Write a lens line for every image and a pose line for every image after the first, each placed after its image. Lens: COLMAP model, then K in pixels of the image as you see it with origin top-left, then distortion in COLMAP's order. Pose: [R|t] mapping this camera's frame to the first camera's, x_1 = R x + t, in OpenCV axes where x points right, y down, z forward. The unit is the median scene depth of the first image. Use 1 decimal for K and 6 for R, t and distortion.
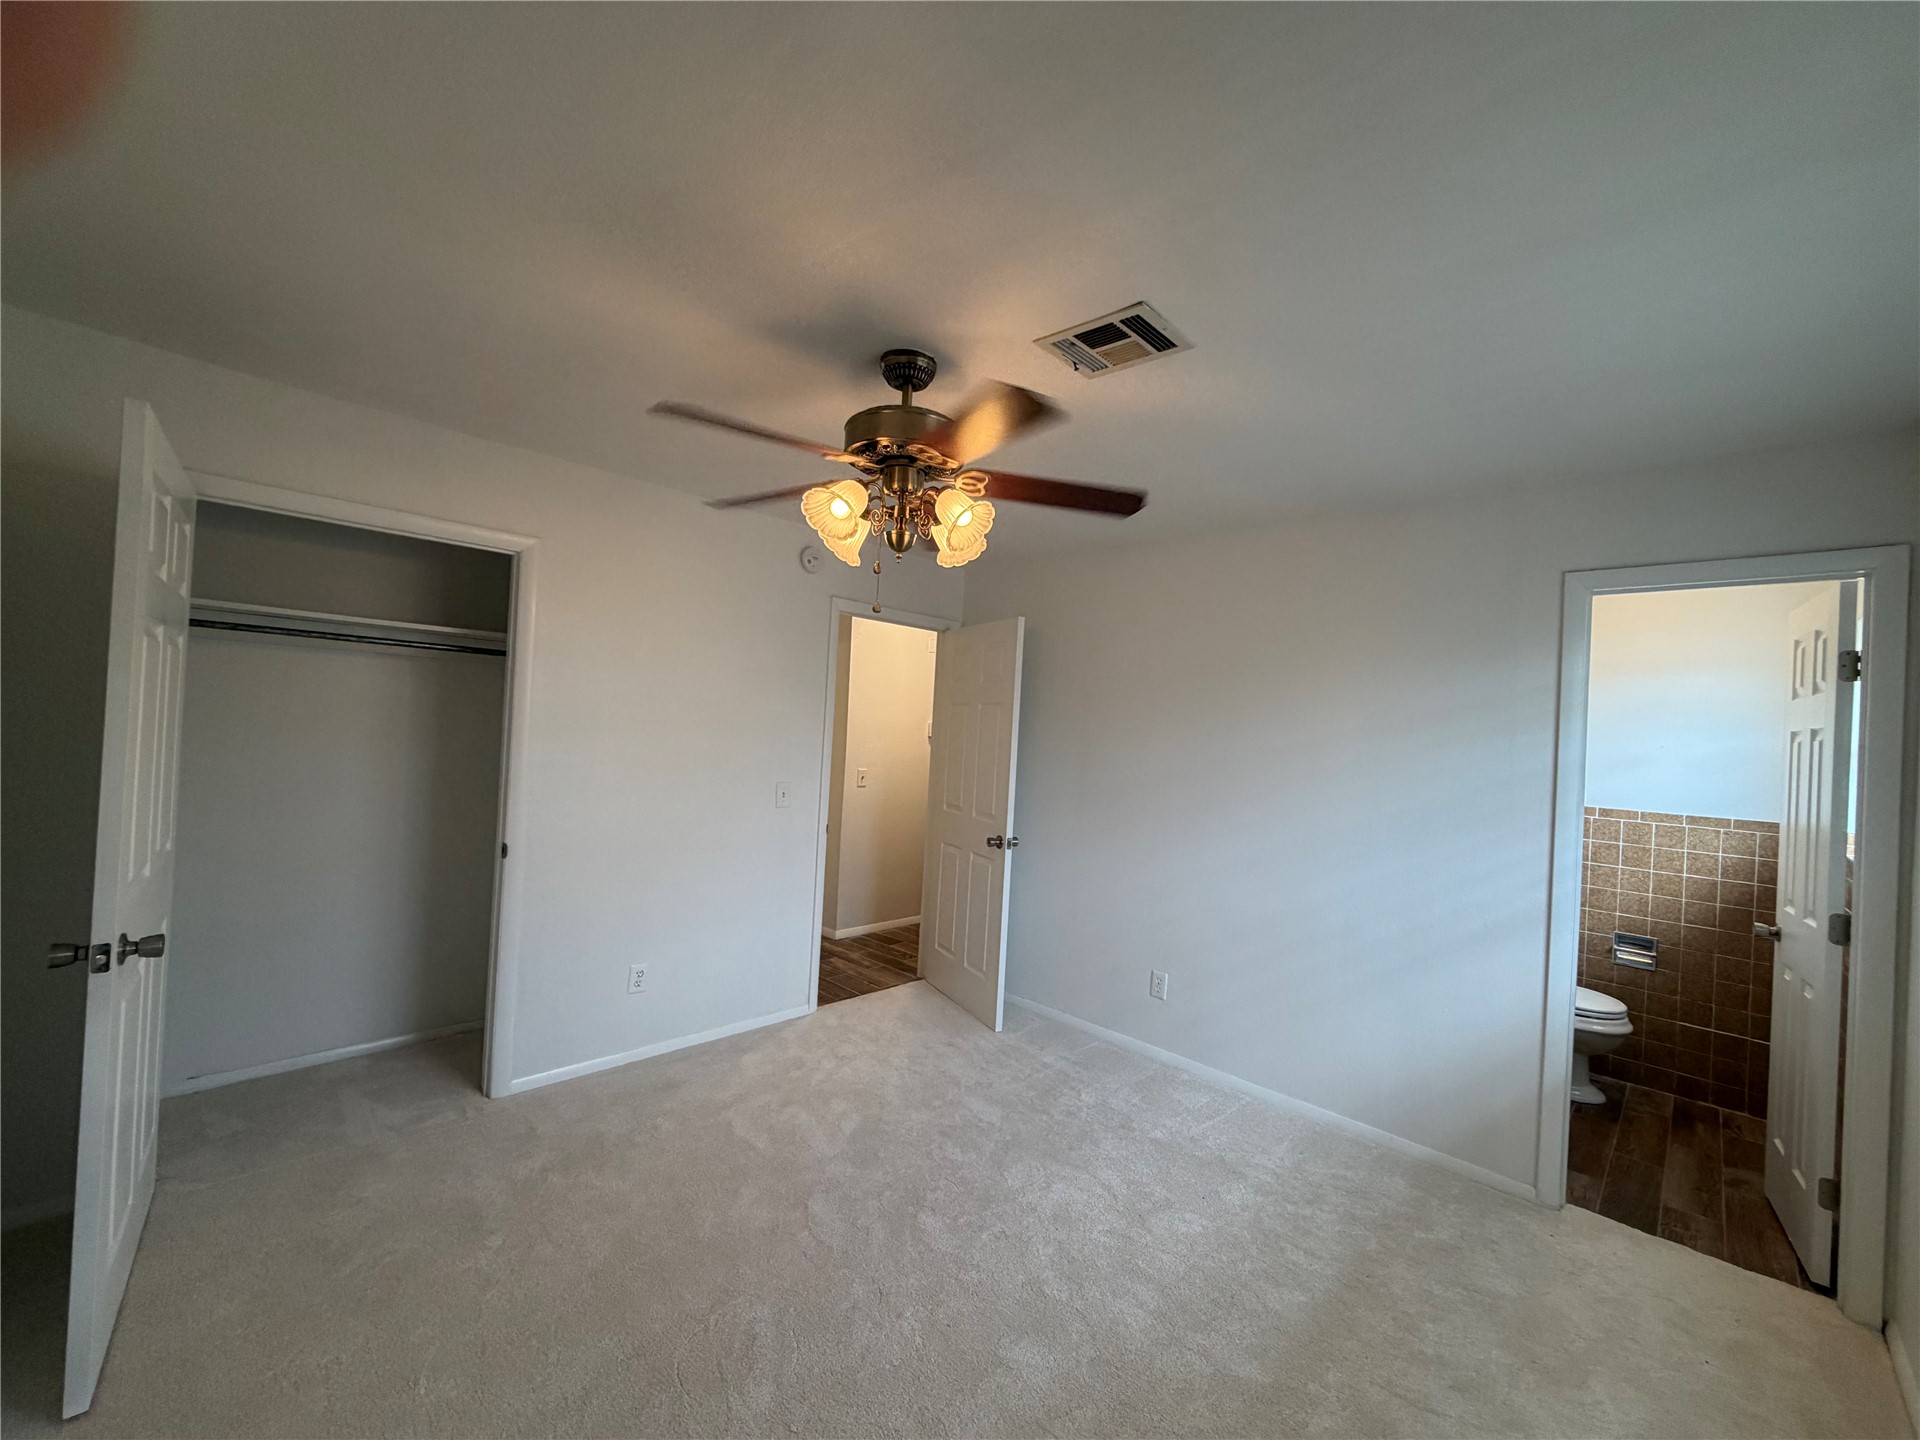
lens RADIAL K [[770.4, 0, 956.2], [0, 770.4, 720.2], [0, 0, 1]] dist [-0.002351, 0.000819]
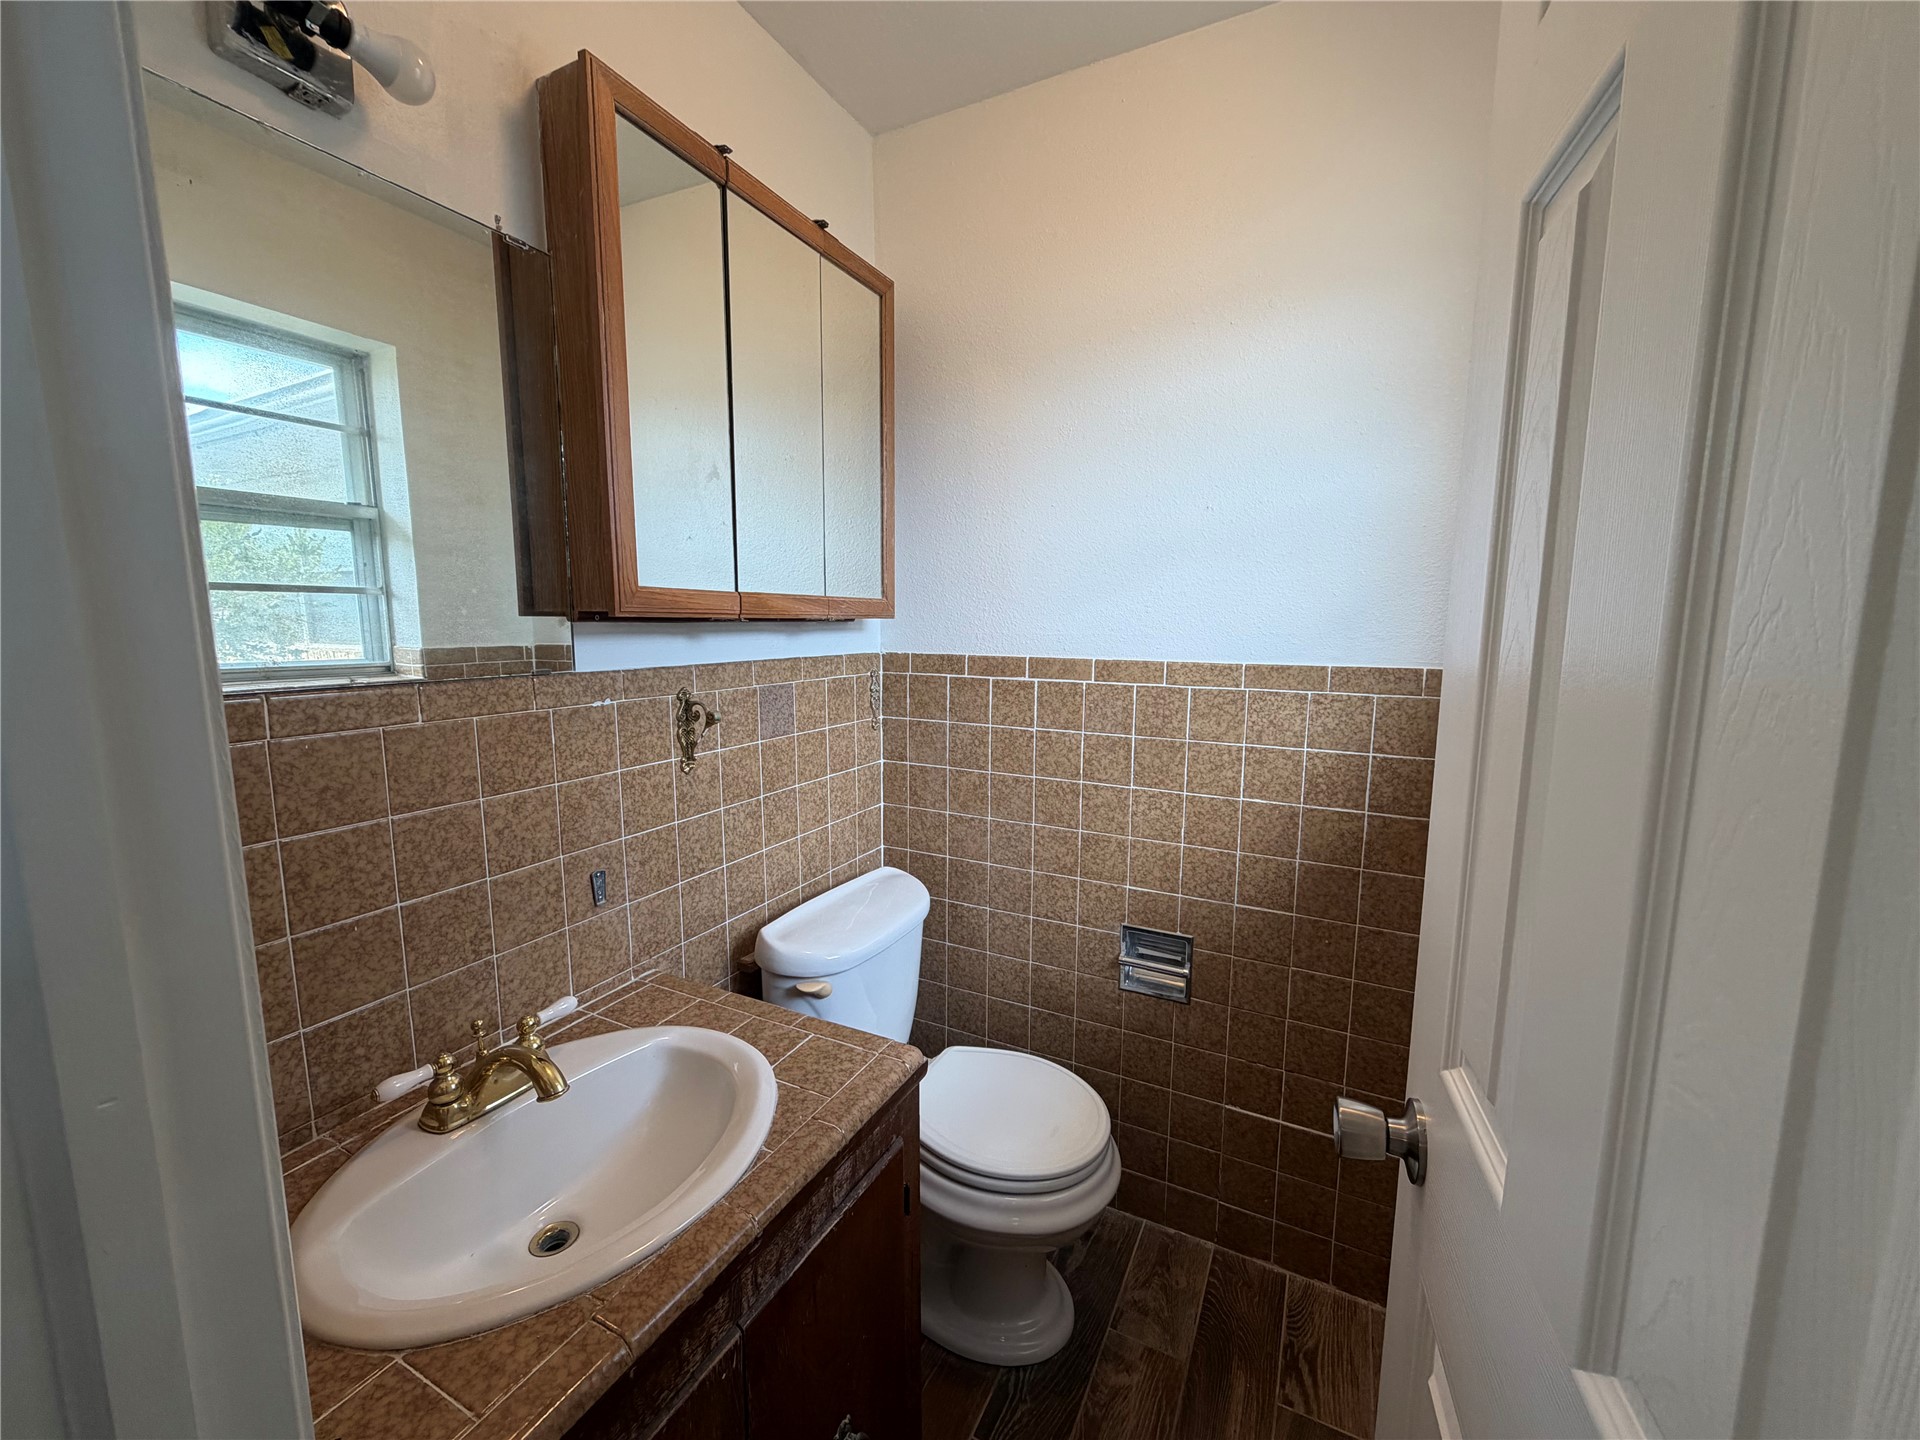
lens RADIAL K [[770.4, 0, 964.3], [0, 770.4, 721.4], [0, 0, 1]] dist [-0.002351, 0.000819]
pose [[0.951561, -0.080004, 0.296870, 0.672225], [0.036950, 0.988311, 0.147905, 0.085913], [-0.305232, -0.129771, 0.943394, 0.640681]]
